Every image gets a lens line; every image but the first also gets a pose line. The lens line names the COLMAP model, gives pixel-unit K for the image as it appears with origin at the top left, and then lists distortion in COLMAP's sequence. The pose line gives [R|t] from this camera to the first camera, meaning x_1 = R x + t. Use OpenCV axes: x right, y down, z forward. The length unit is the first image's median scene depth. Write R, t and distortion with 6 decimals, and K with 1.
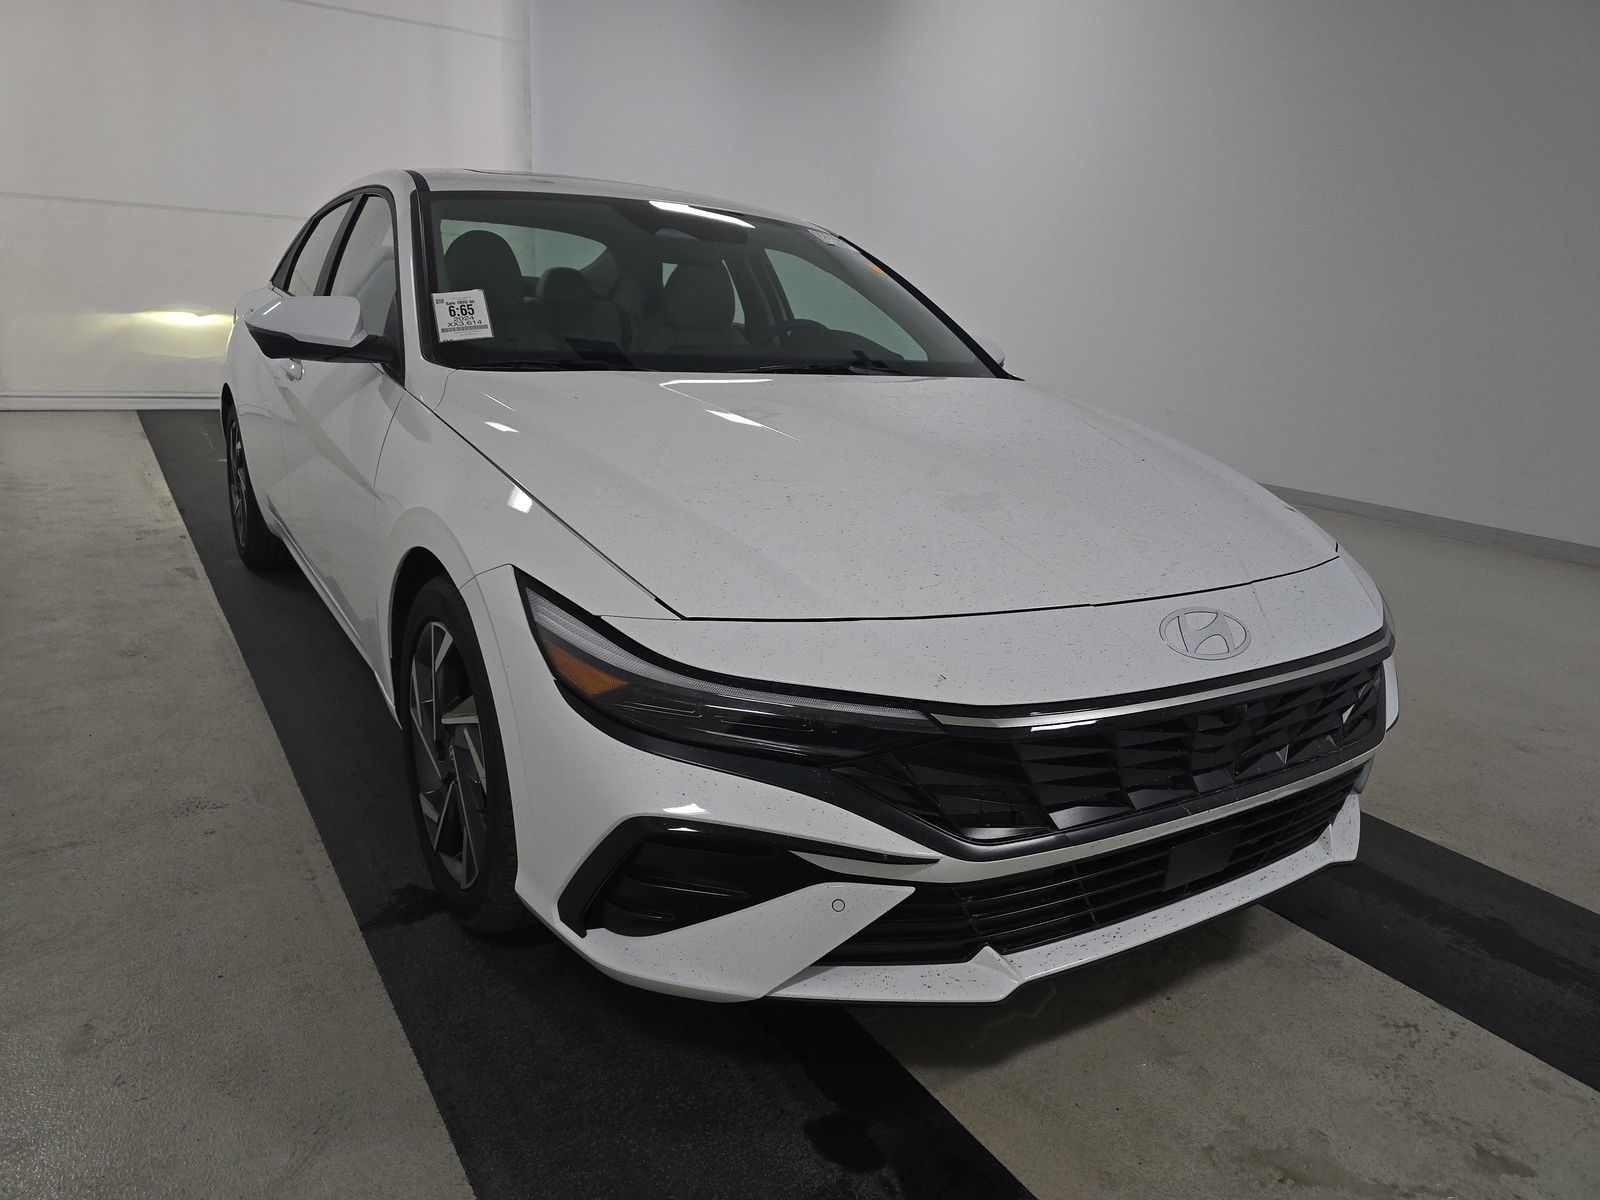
lens RADIAL K [[1091.9, 0, 806.2], [0, 1091.9, 599.7], [0, 0, 1]] dist [0.046258, -0.032705]
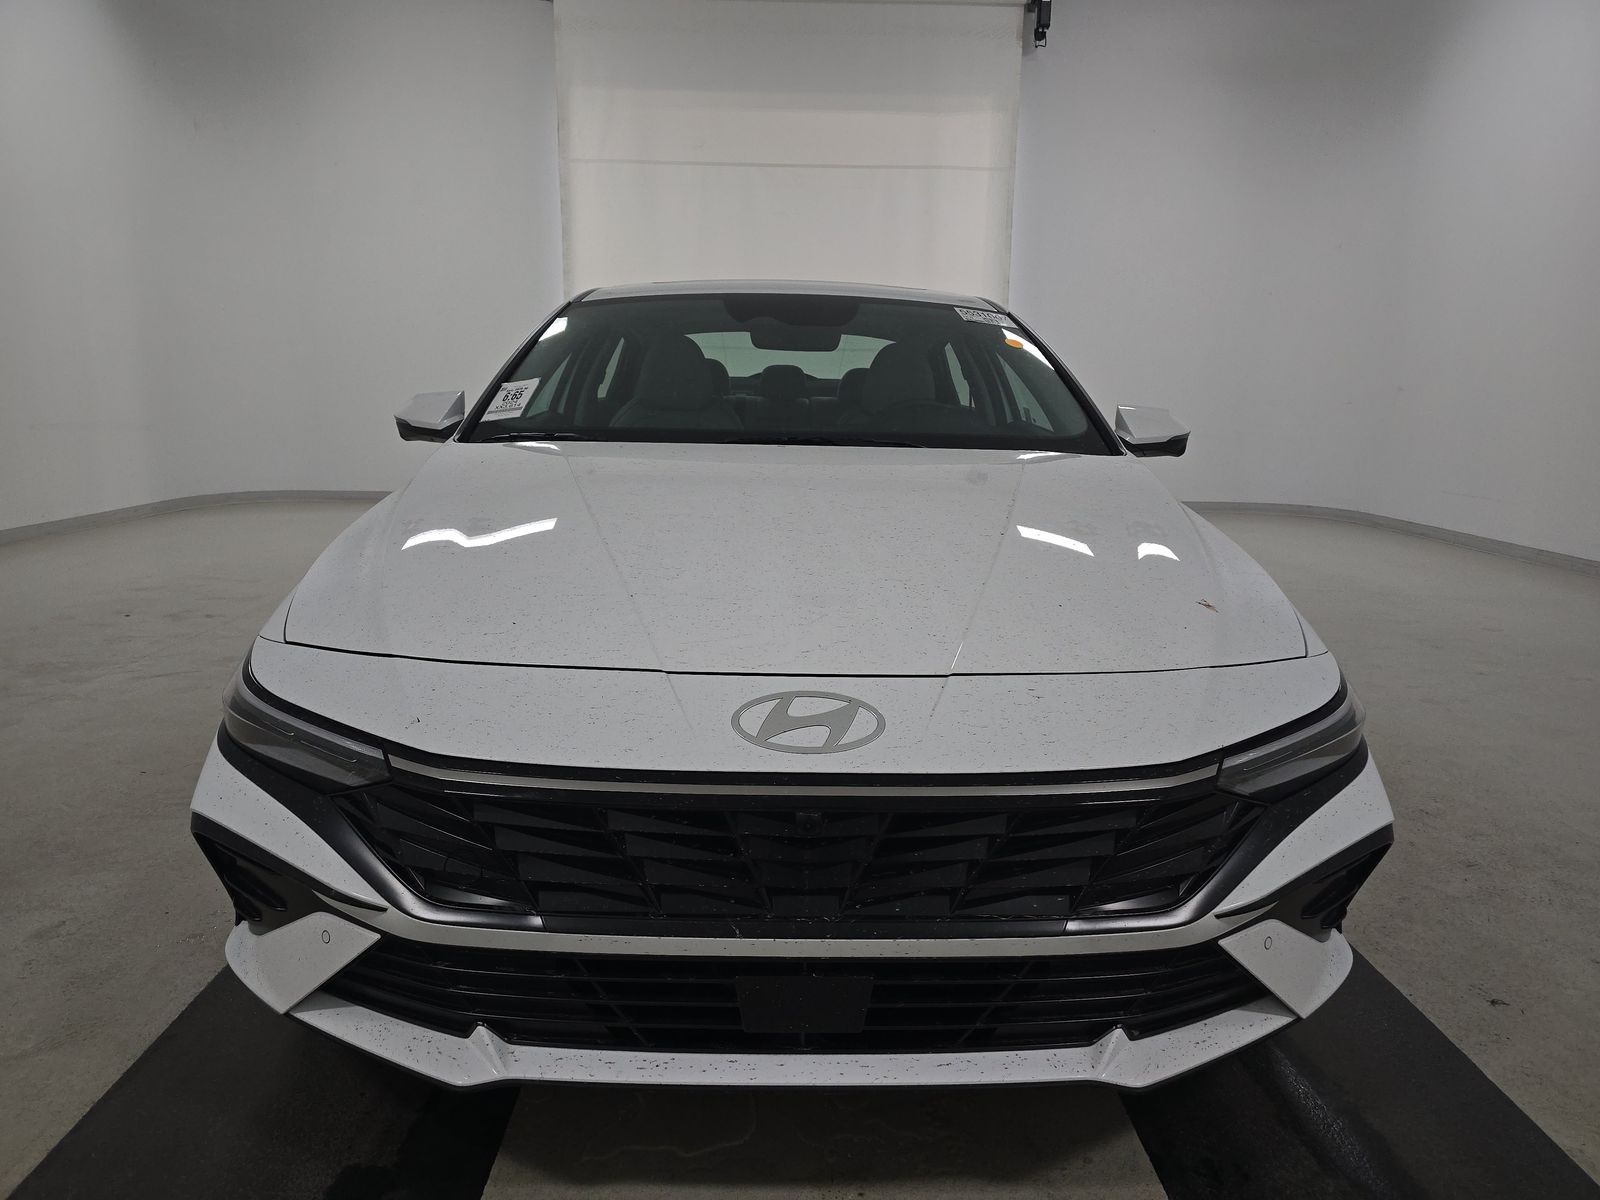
lens RADIAL K [[1091.9, 0, 803.7], [0, 1091.9, 601.1], [0, 0, 1]] dist [0.046258, -0.032705]
pose [[0.847140, 0.056763, -0.528329, 0.749160], [-0.110058, 0.991461, -0.069950, -0.002643], [0.519847, 0.117405, 0.846153, 0.275426]]
